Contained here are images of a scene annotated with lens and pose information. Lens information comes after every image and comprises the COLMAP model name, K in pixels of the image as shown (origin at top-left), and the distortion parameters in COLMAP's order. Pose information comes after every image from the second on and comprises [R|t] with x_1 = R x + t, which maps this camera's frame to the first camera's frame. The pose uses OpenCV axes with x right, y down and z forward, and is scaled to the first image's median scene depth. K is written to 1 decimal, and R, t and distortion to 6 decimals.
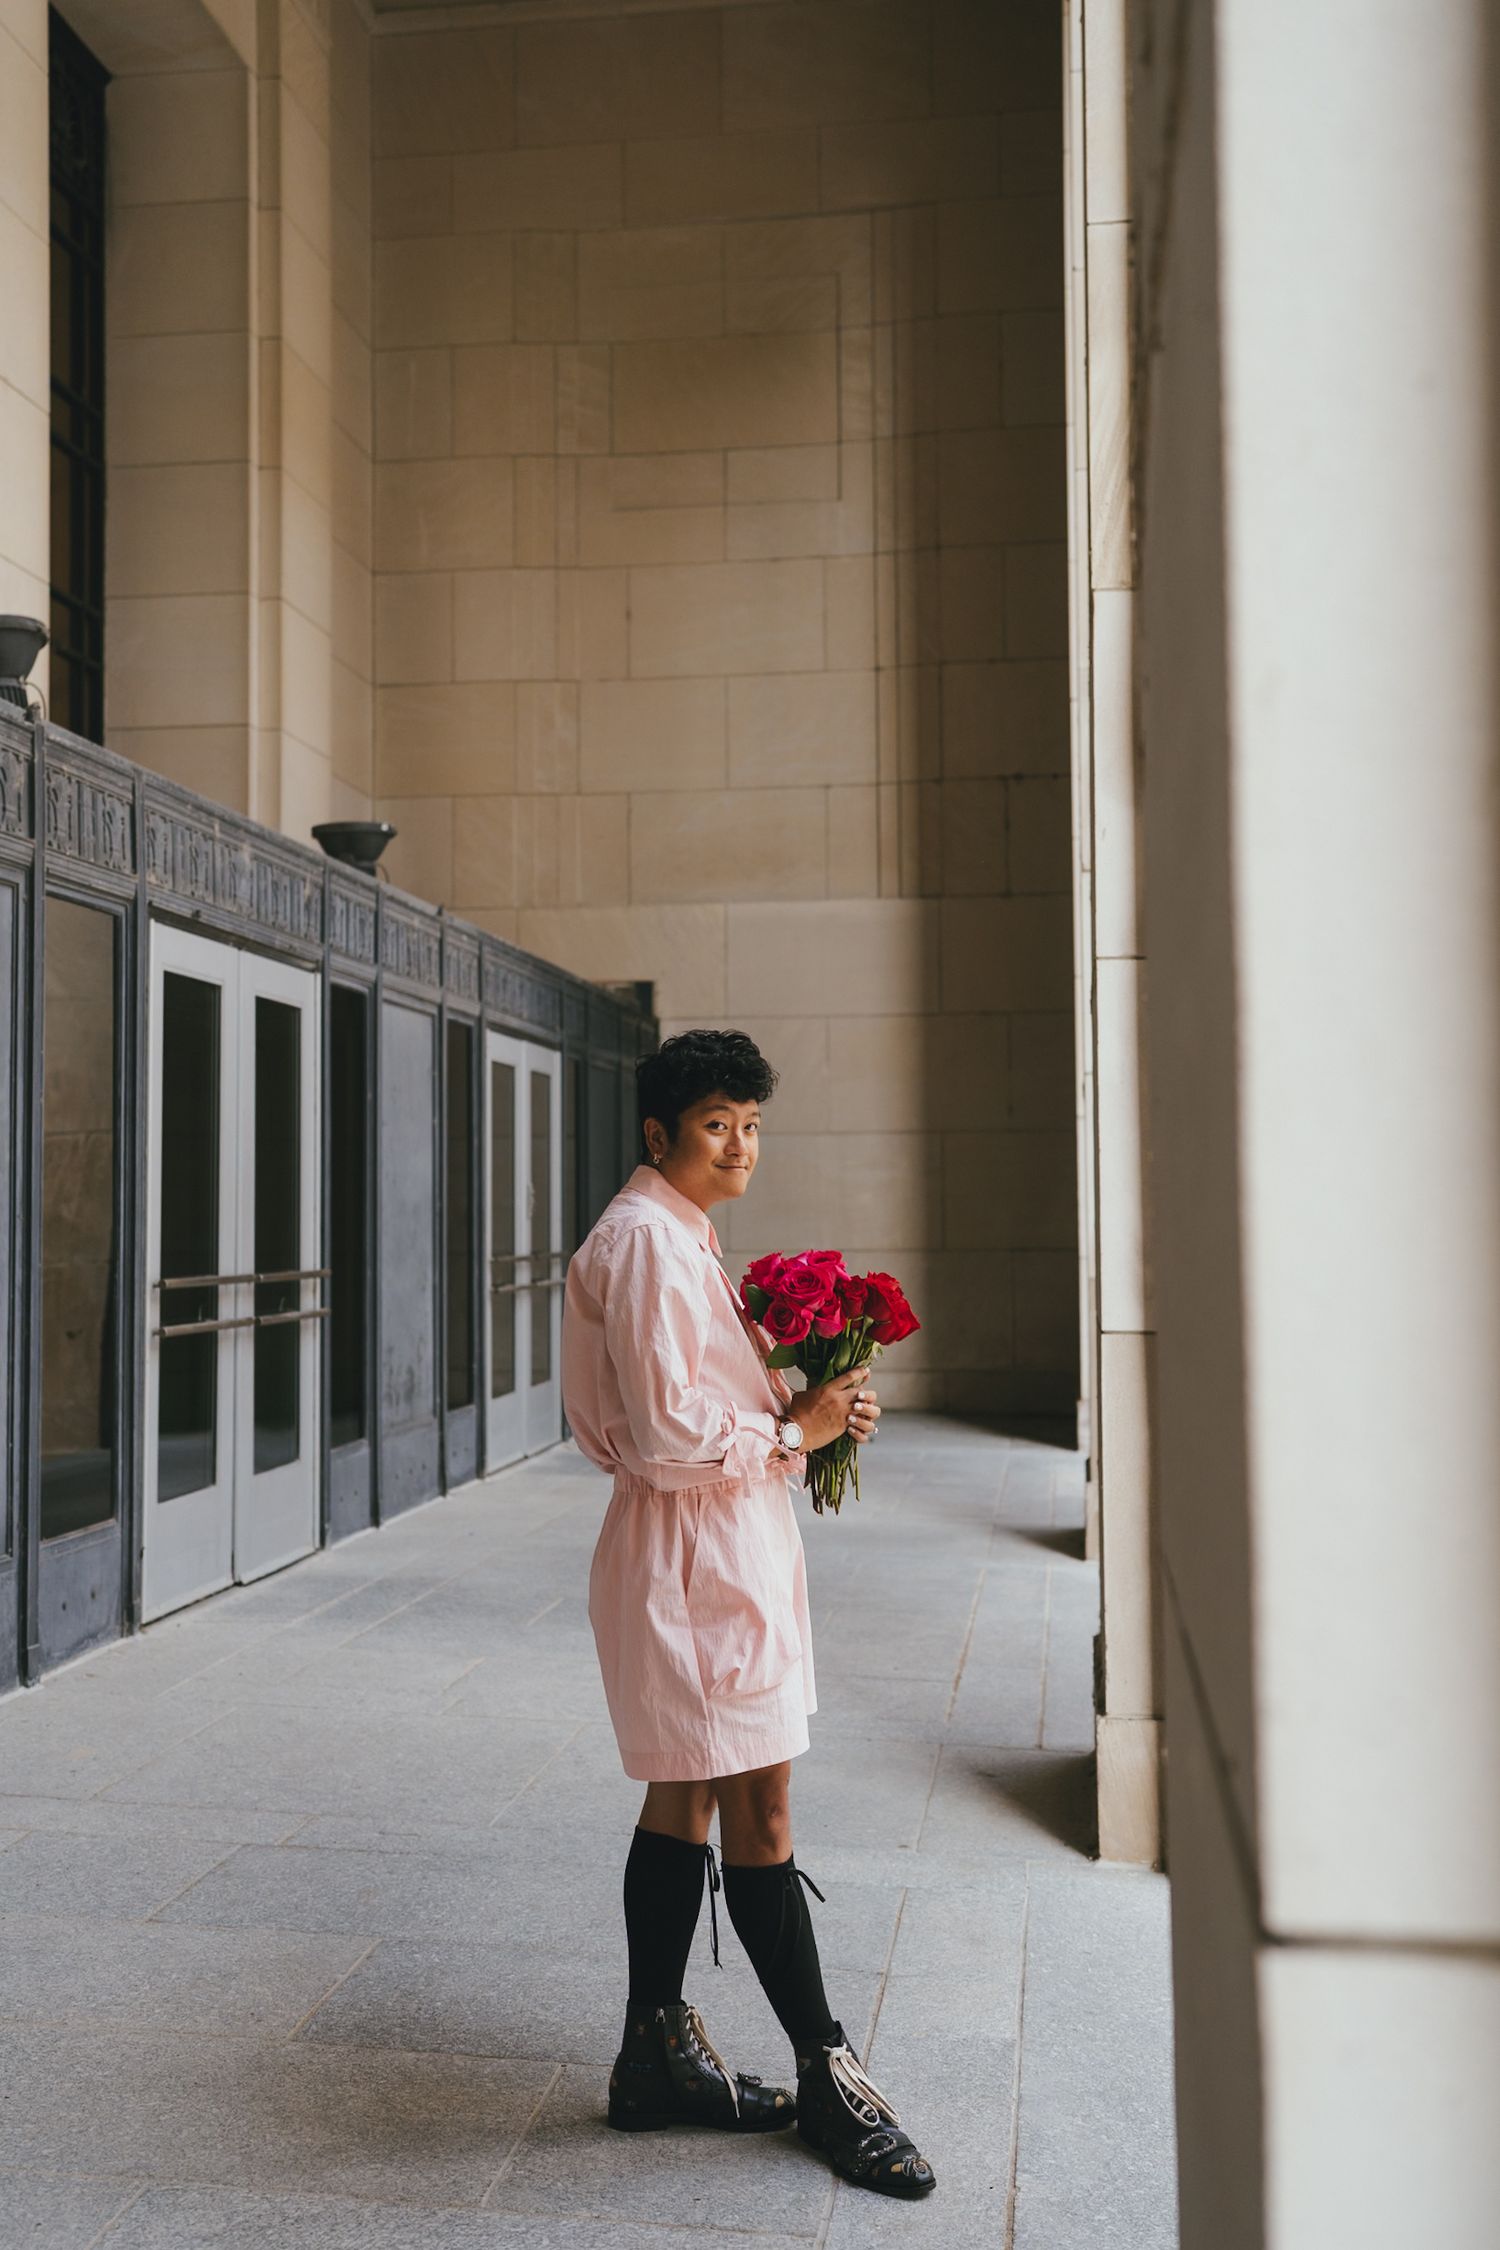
lens RADIAL K [[2216.8, 0, 868.3], [0, 2216.8, 1159.9], [0, 0, 1]] dist [0.050842, 0.000000]
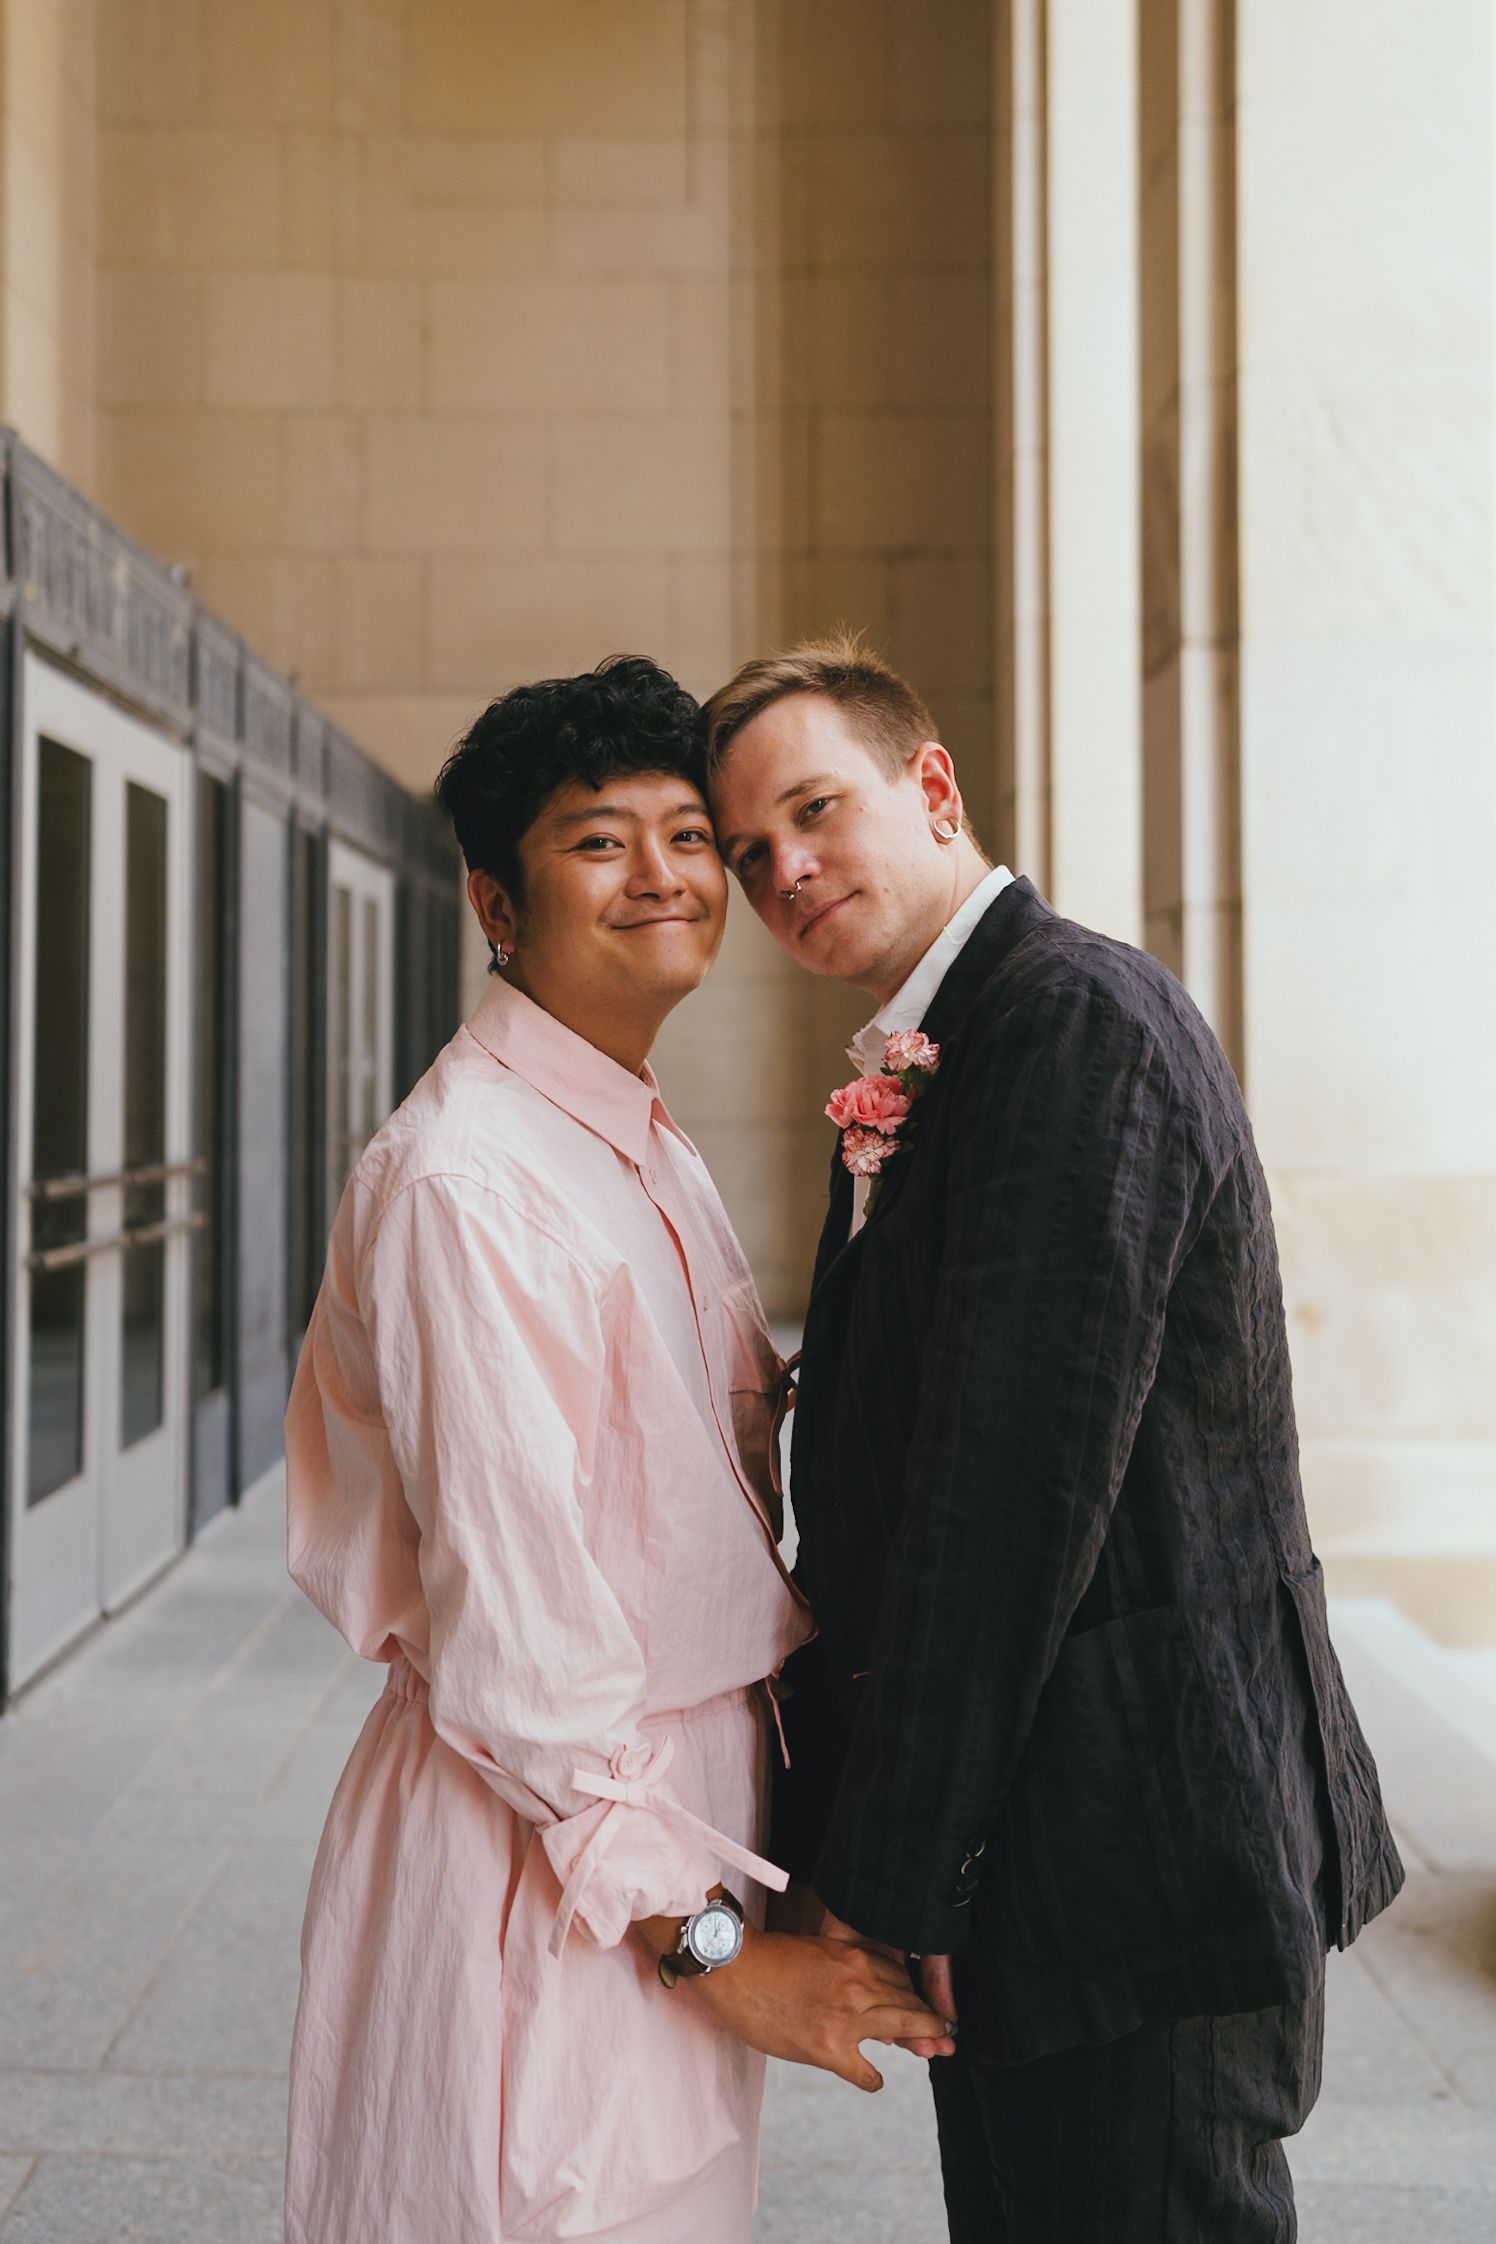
lens RADIAL K [[2416.6, 0, 858.5], [0, 2416.6, 1038.4], [0, 0, 1]] dist [0.051782, 0.000000]
pose [[0.989564, 0.005544, 0.143986, -0.152530], [-0.007020, 0.999928, 0.009746, -0.000240], [-0.143921, -0.010655, 0.989532, 0.201276]]
